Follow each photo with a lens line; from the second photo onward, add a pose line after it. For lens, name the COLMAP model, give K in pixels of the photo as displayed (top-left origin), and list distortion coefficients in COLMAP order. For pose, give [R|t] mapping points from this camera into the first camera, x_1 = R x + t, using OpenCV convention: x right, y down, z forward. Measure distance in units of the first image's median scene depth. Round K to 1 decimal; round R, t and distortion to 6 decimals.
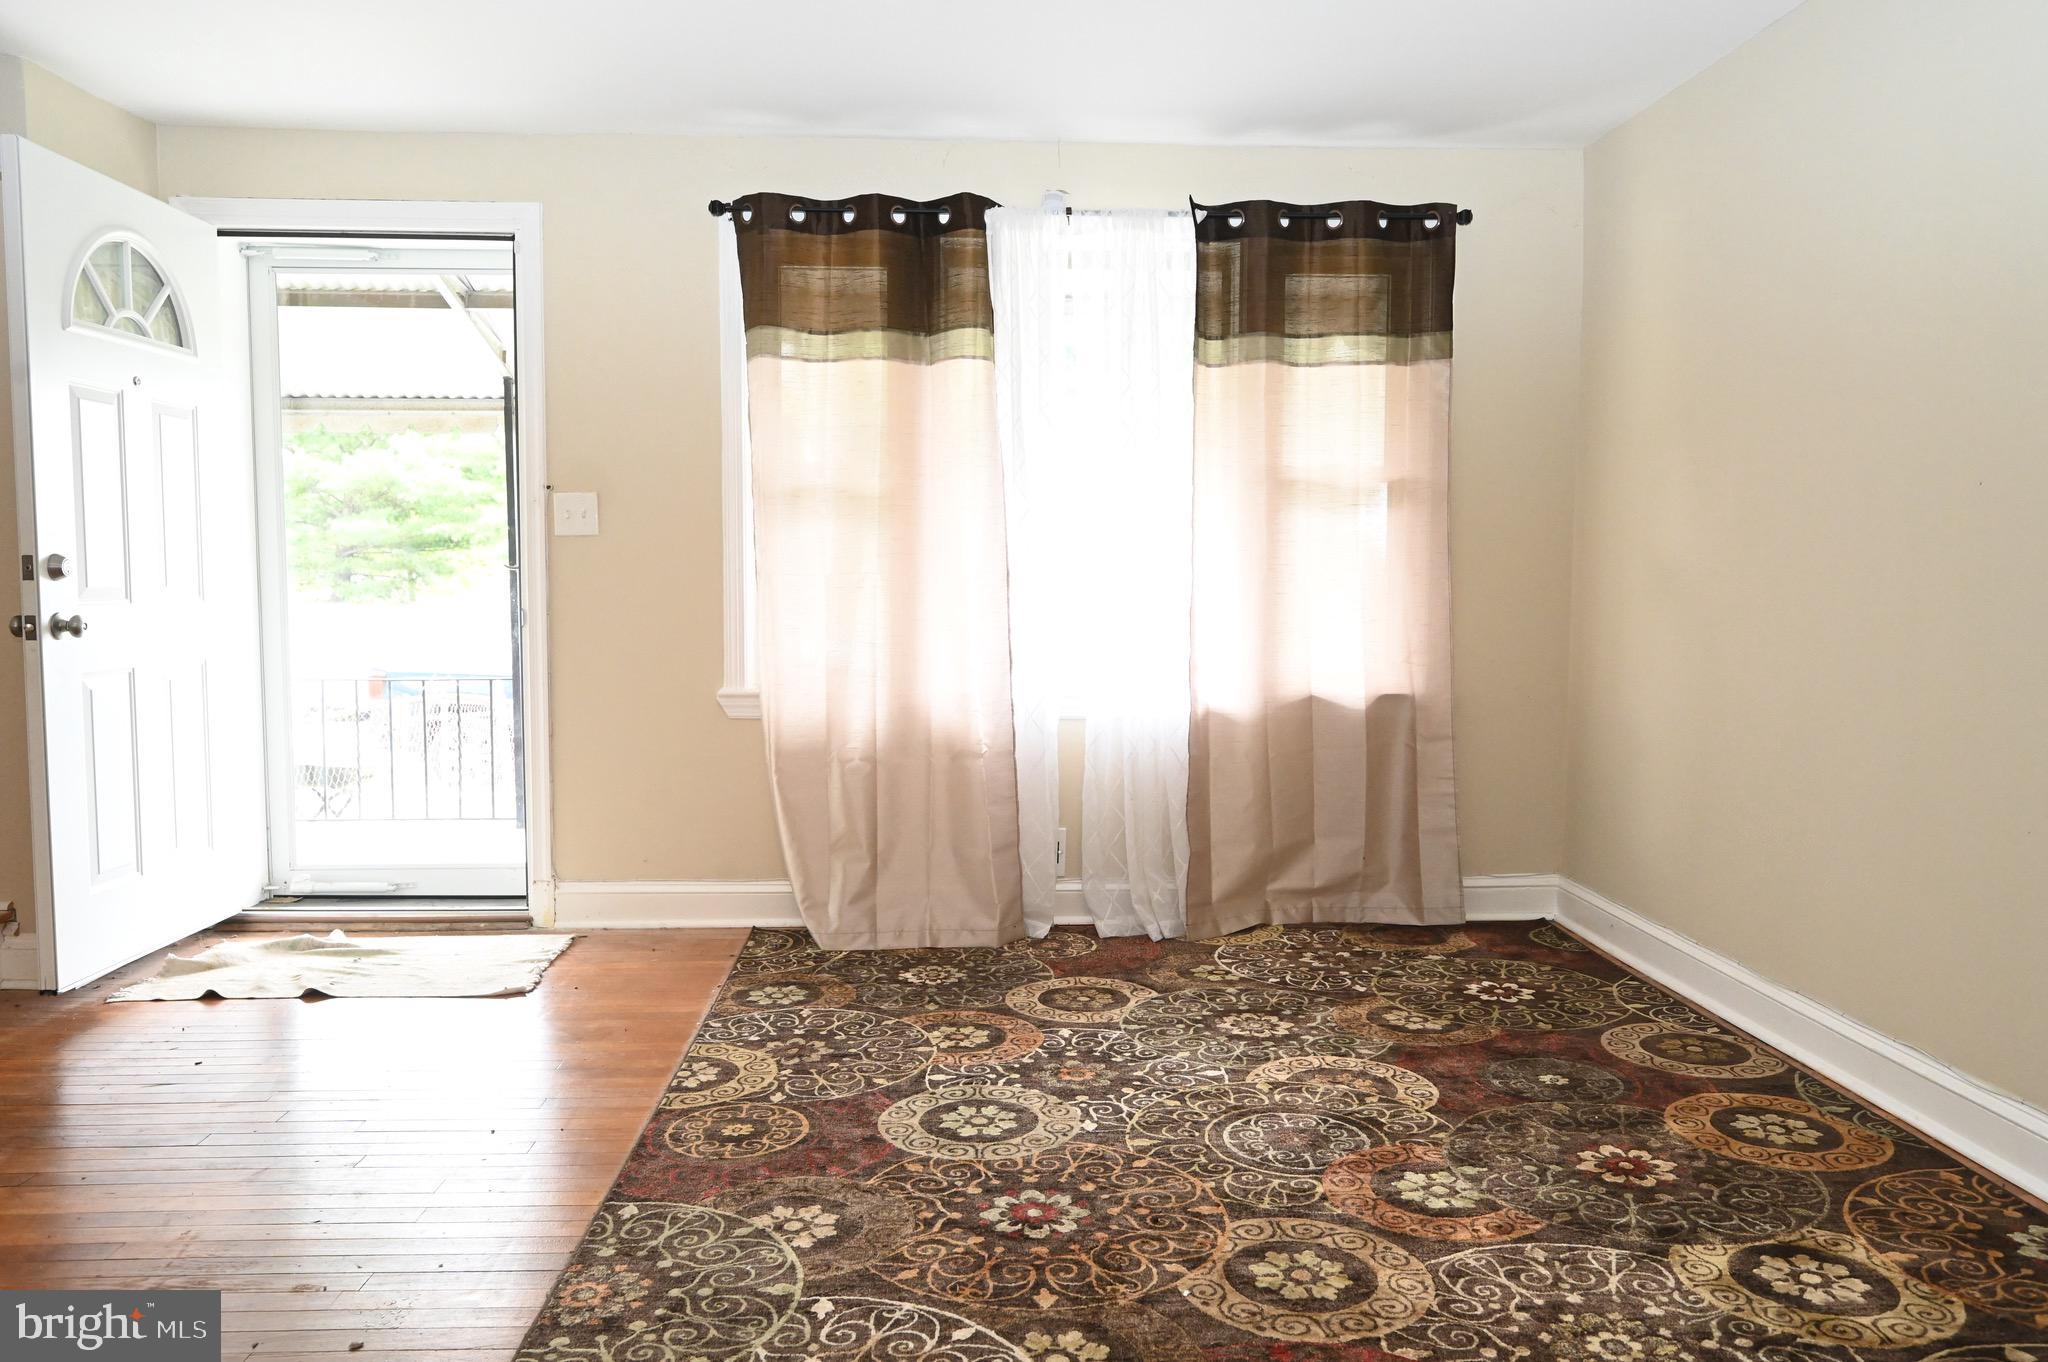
lens RADIAL K [[1485.9, 0, 1015.9], [0, 1485.9, 675.8], [0, 0, 1]] dist [-0.001705, 0.004331]
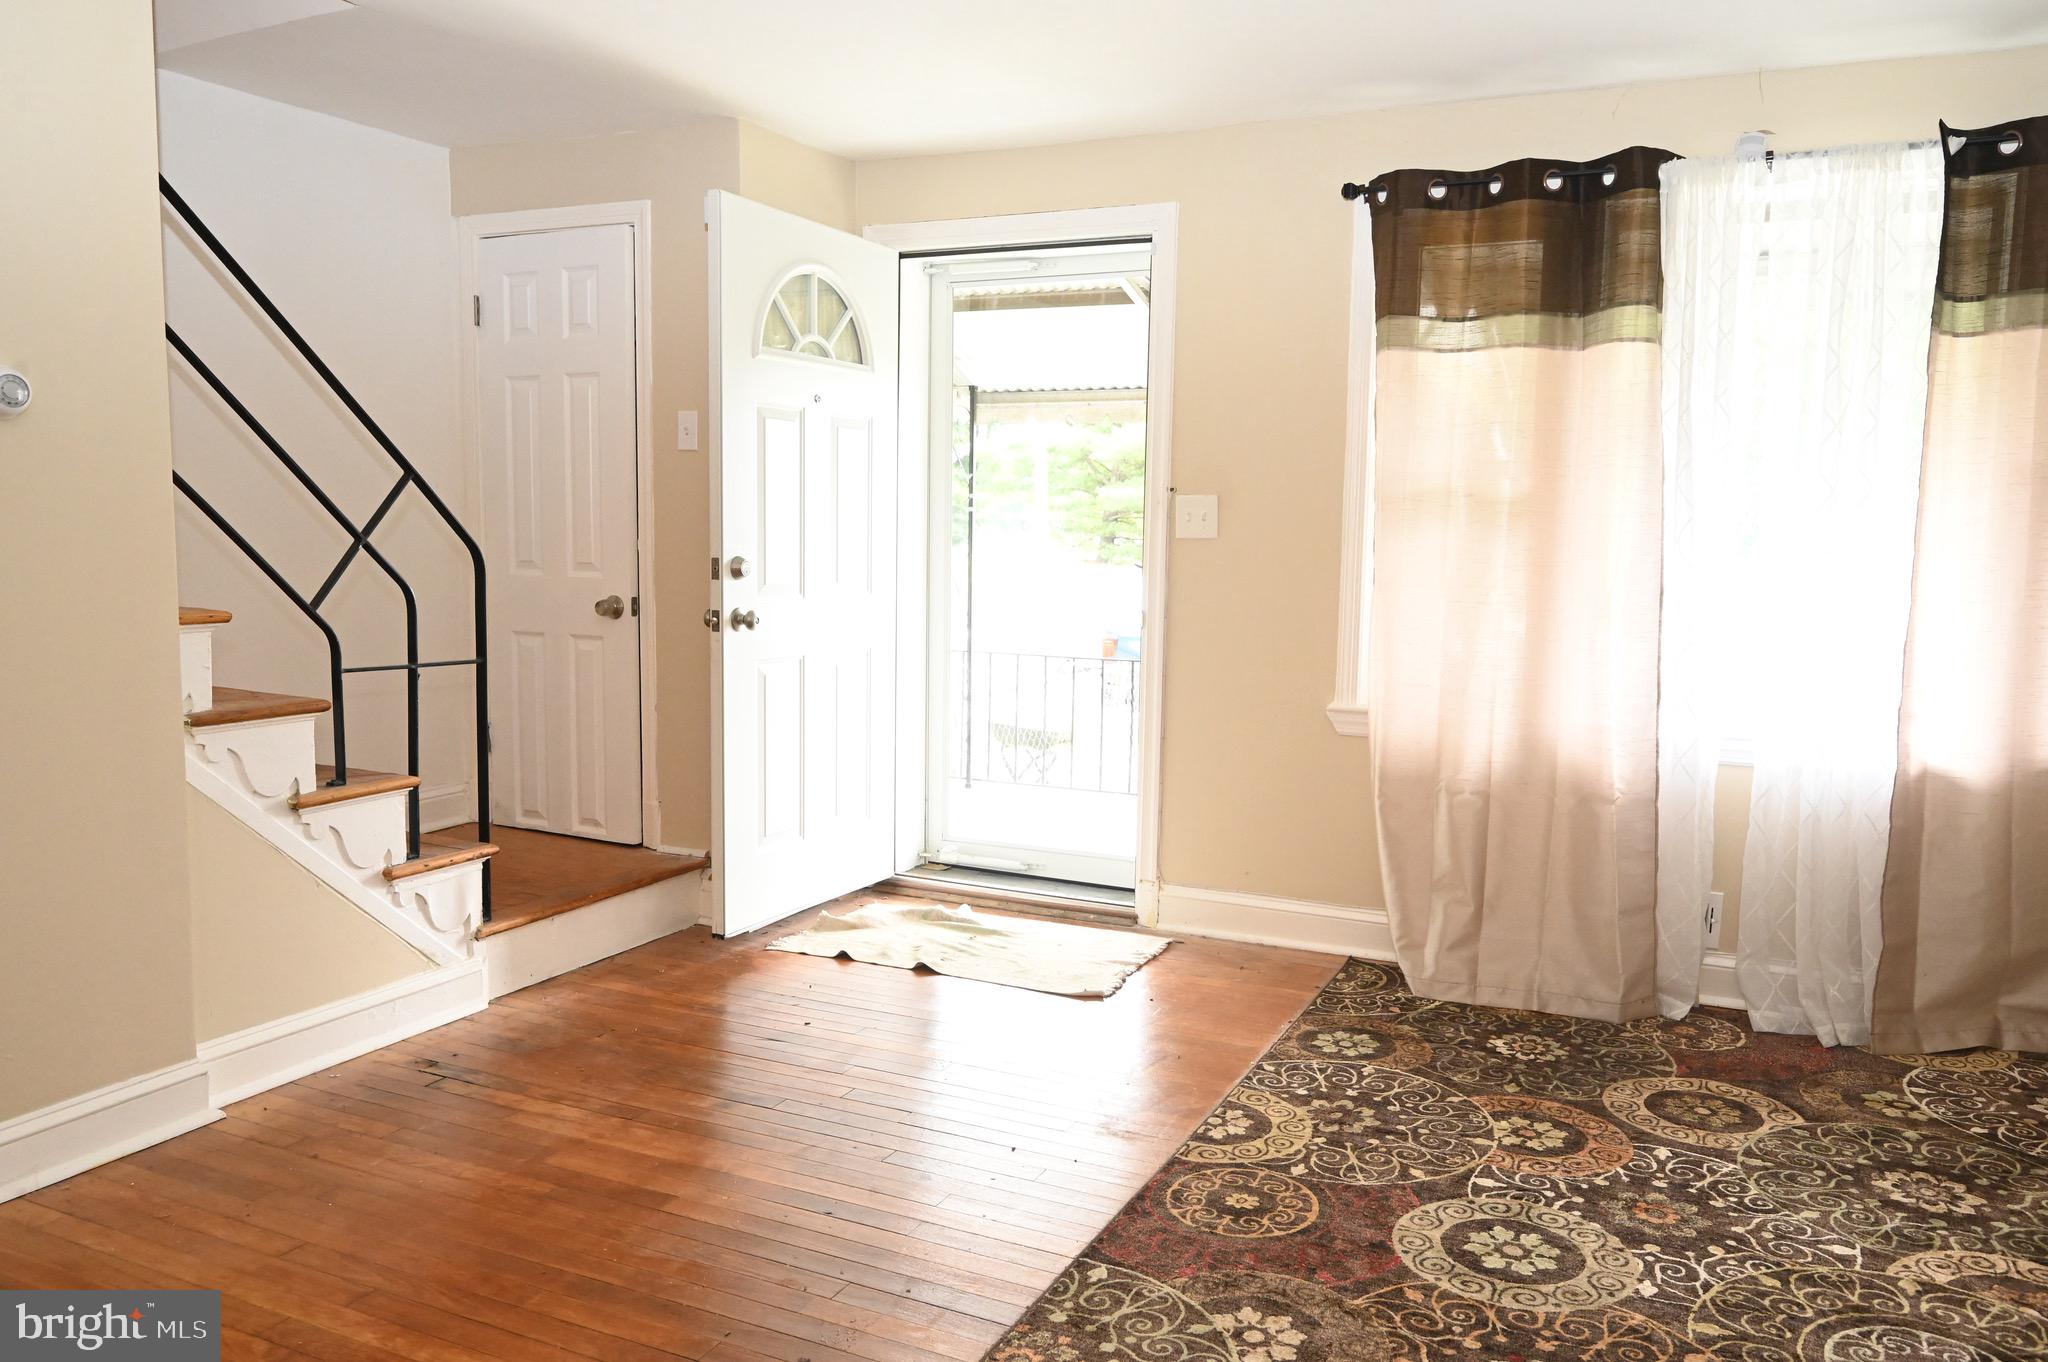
lens RADIAL K [[1485.9, 0, 1034.1], [0, 1485.9, 683.6], [0, 0, 1]] dist [-0.001705, 0.004331]
pose [[0.887059, 0.059977, -0.457743, 0.069071], [-0.046903, 0.998103, 0.039886, -0.033459], [0.459267, -0.013912, 0.888189, 0.073775]]
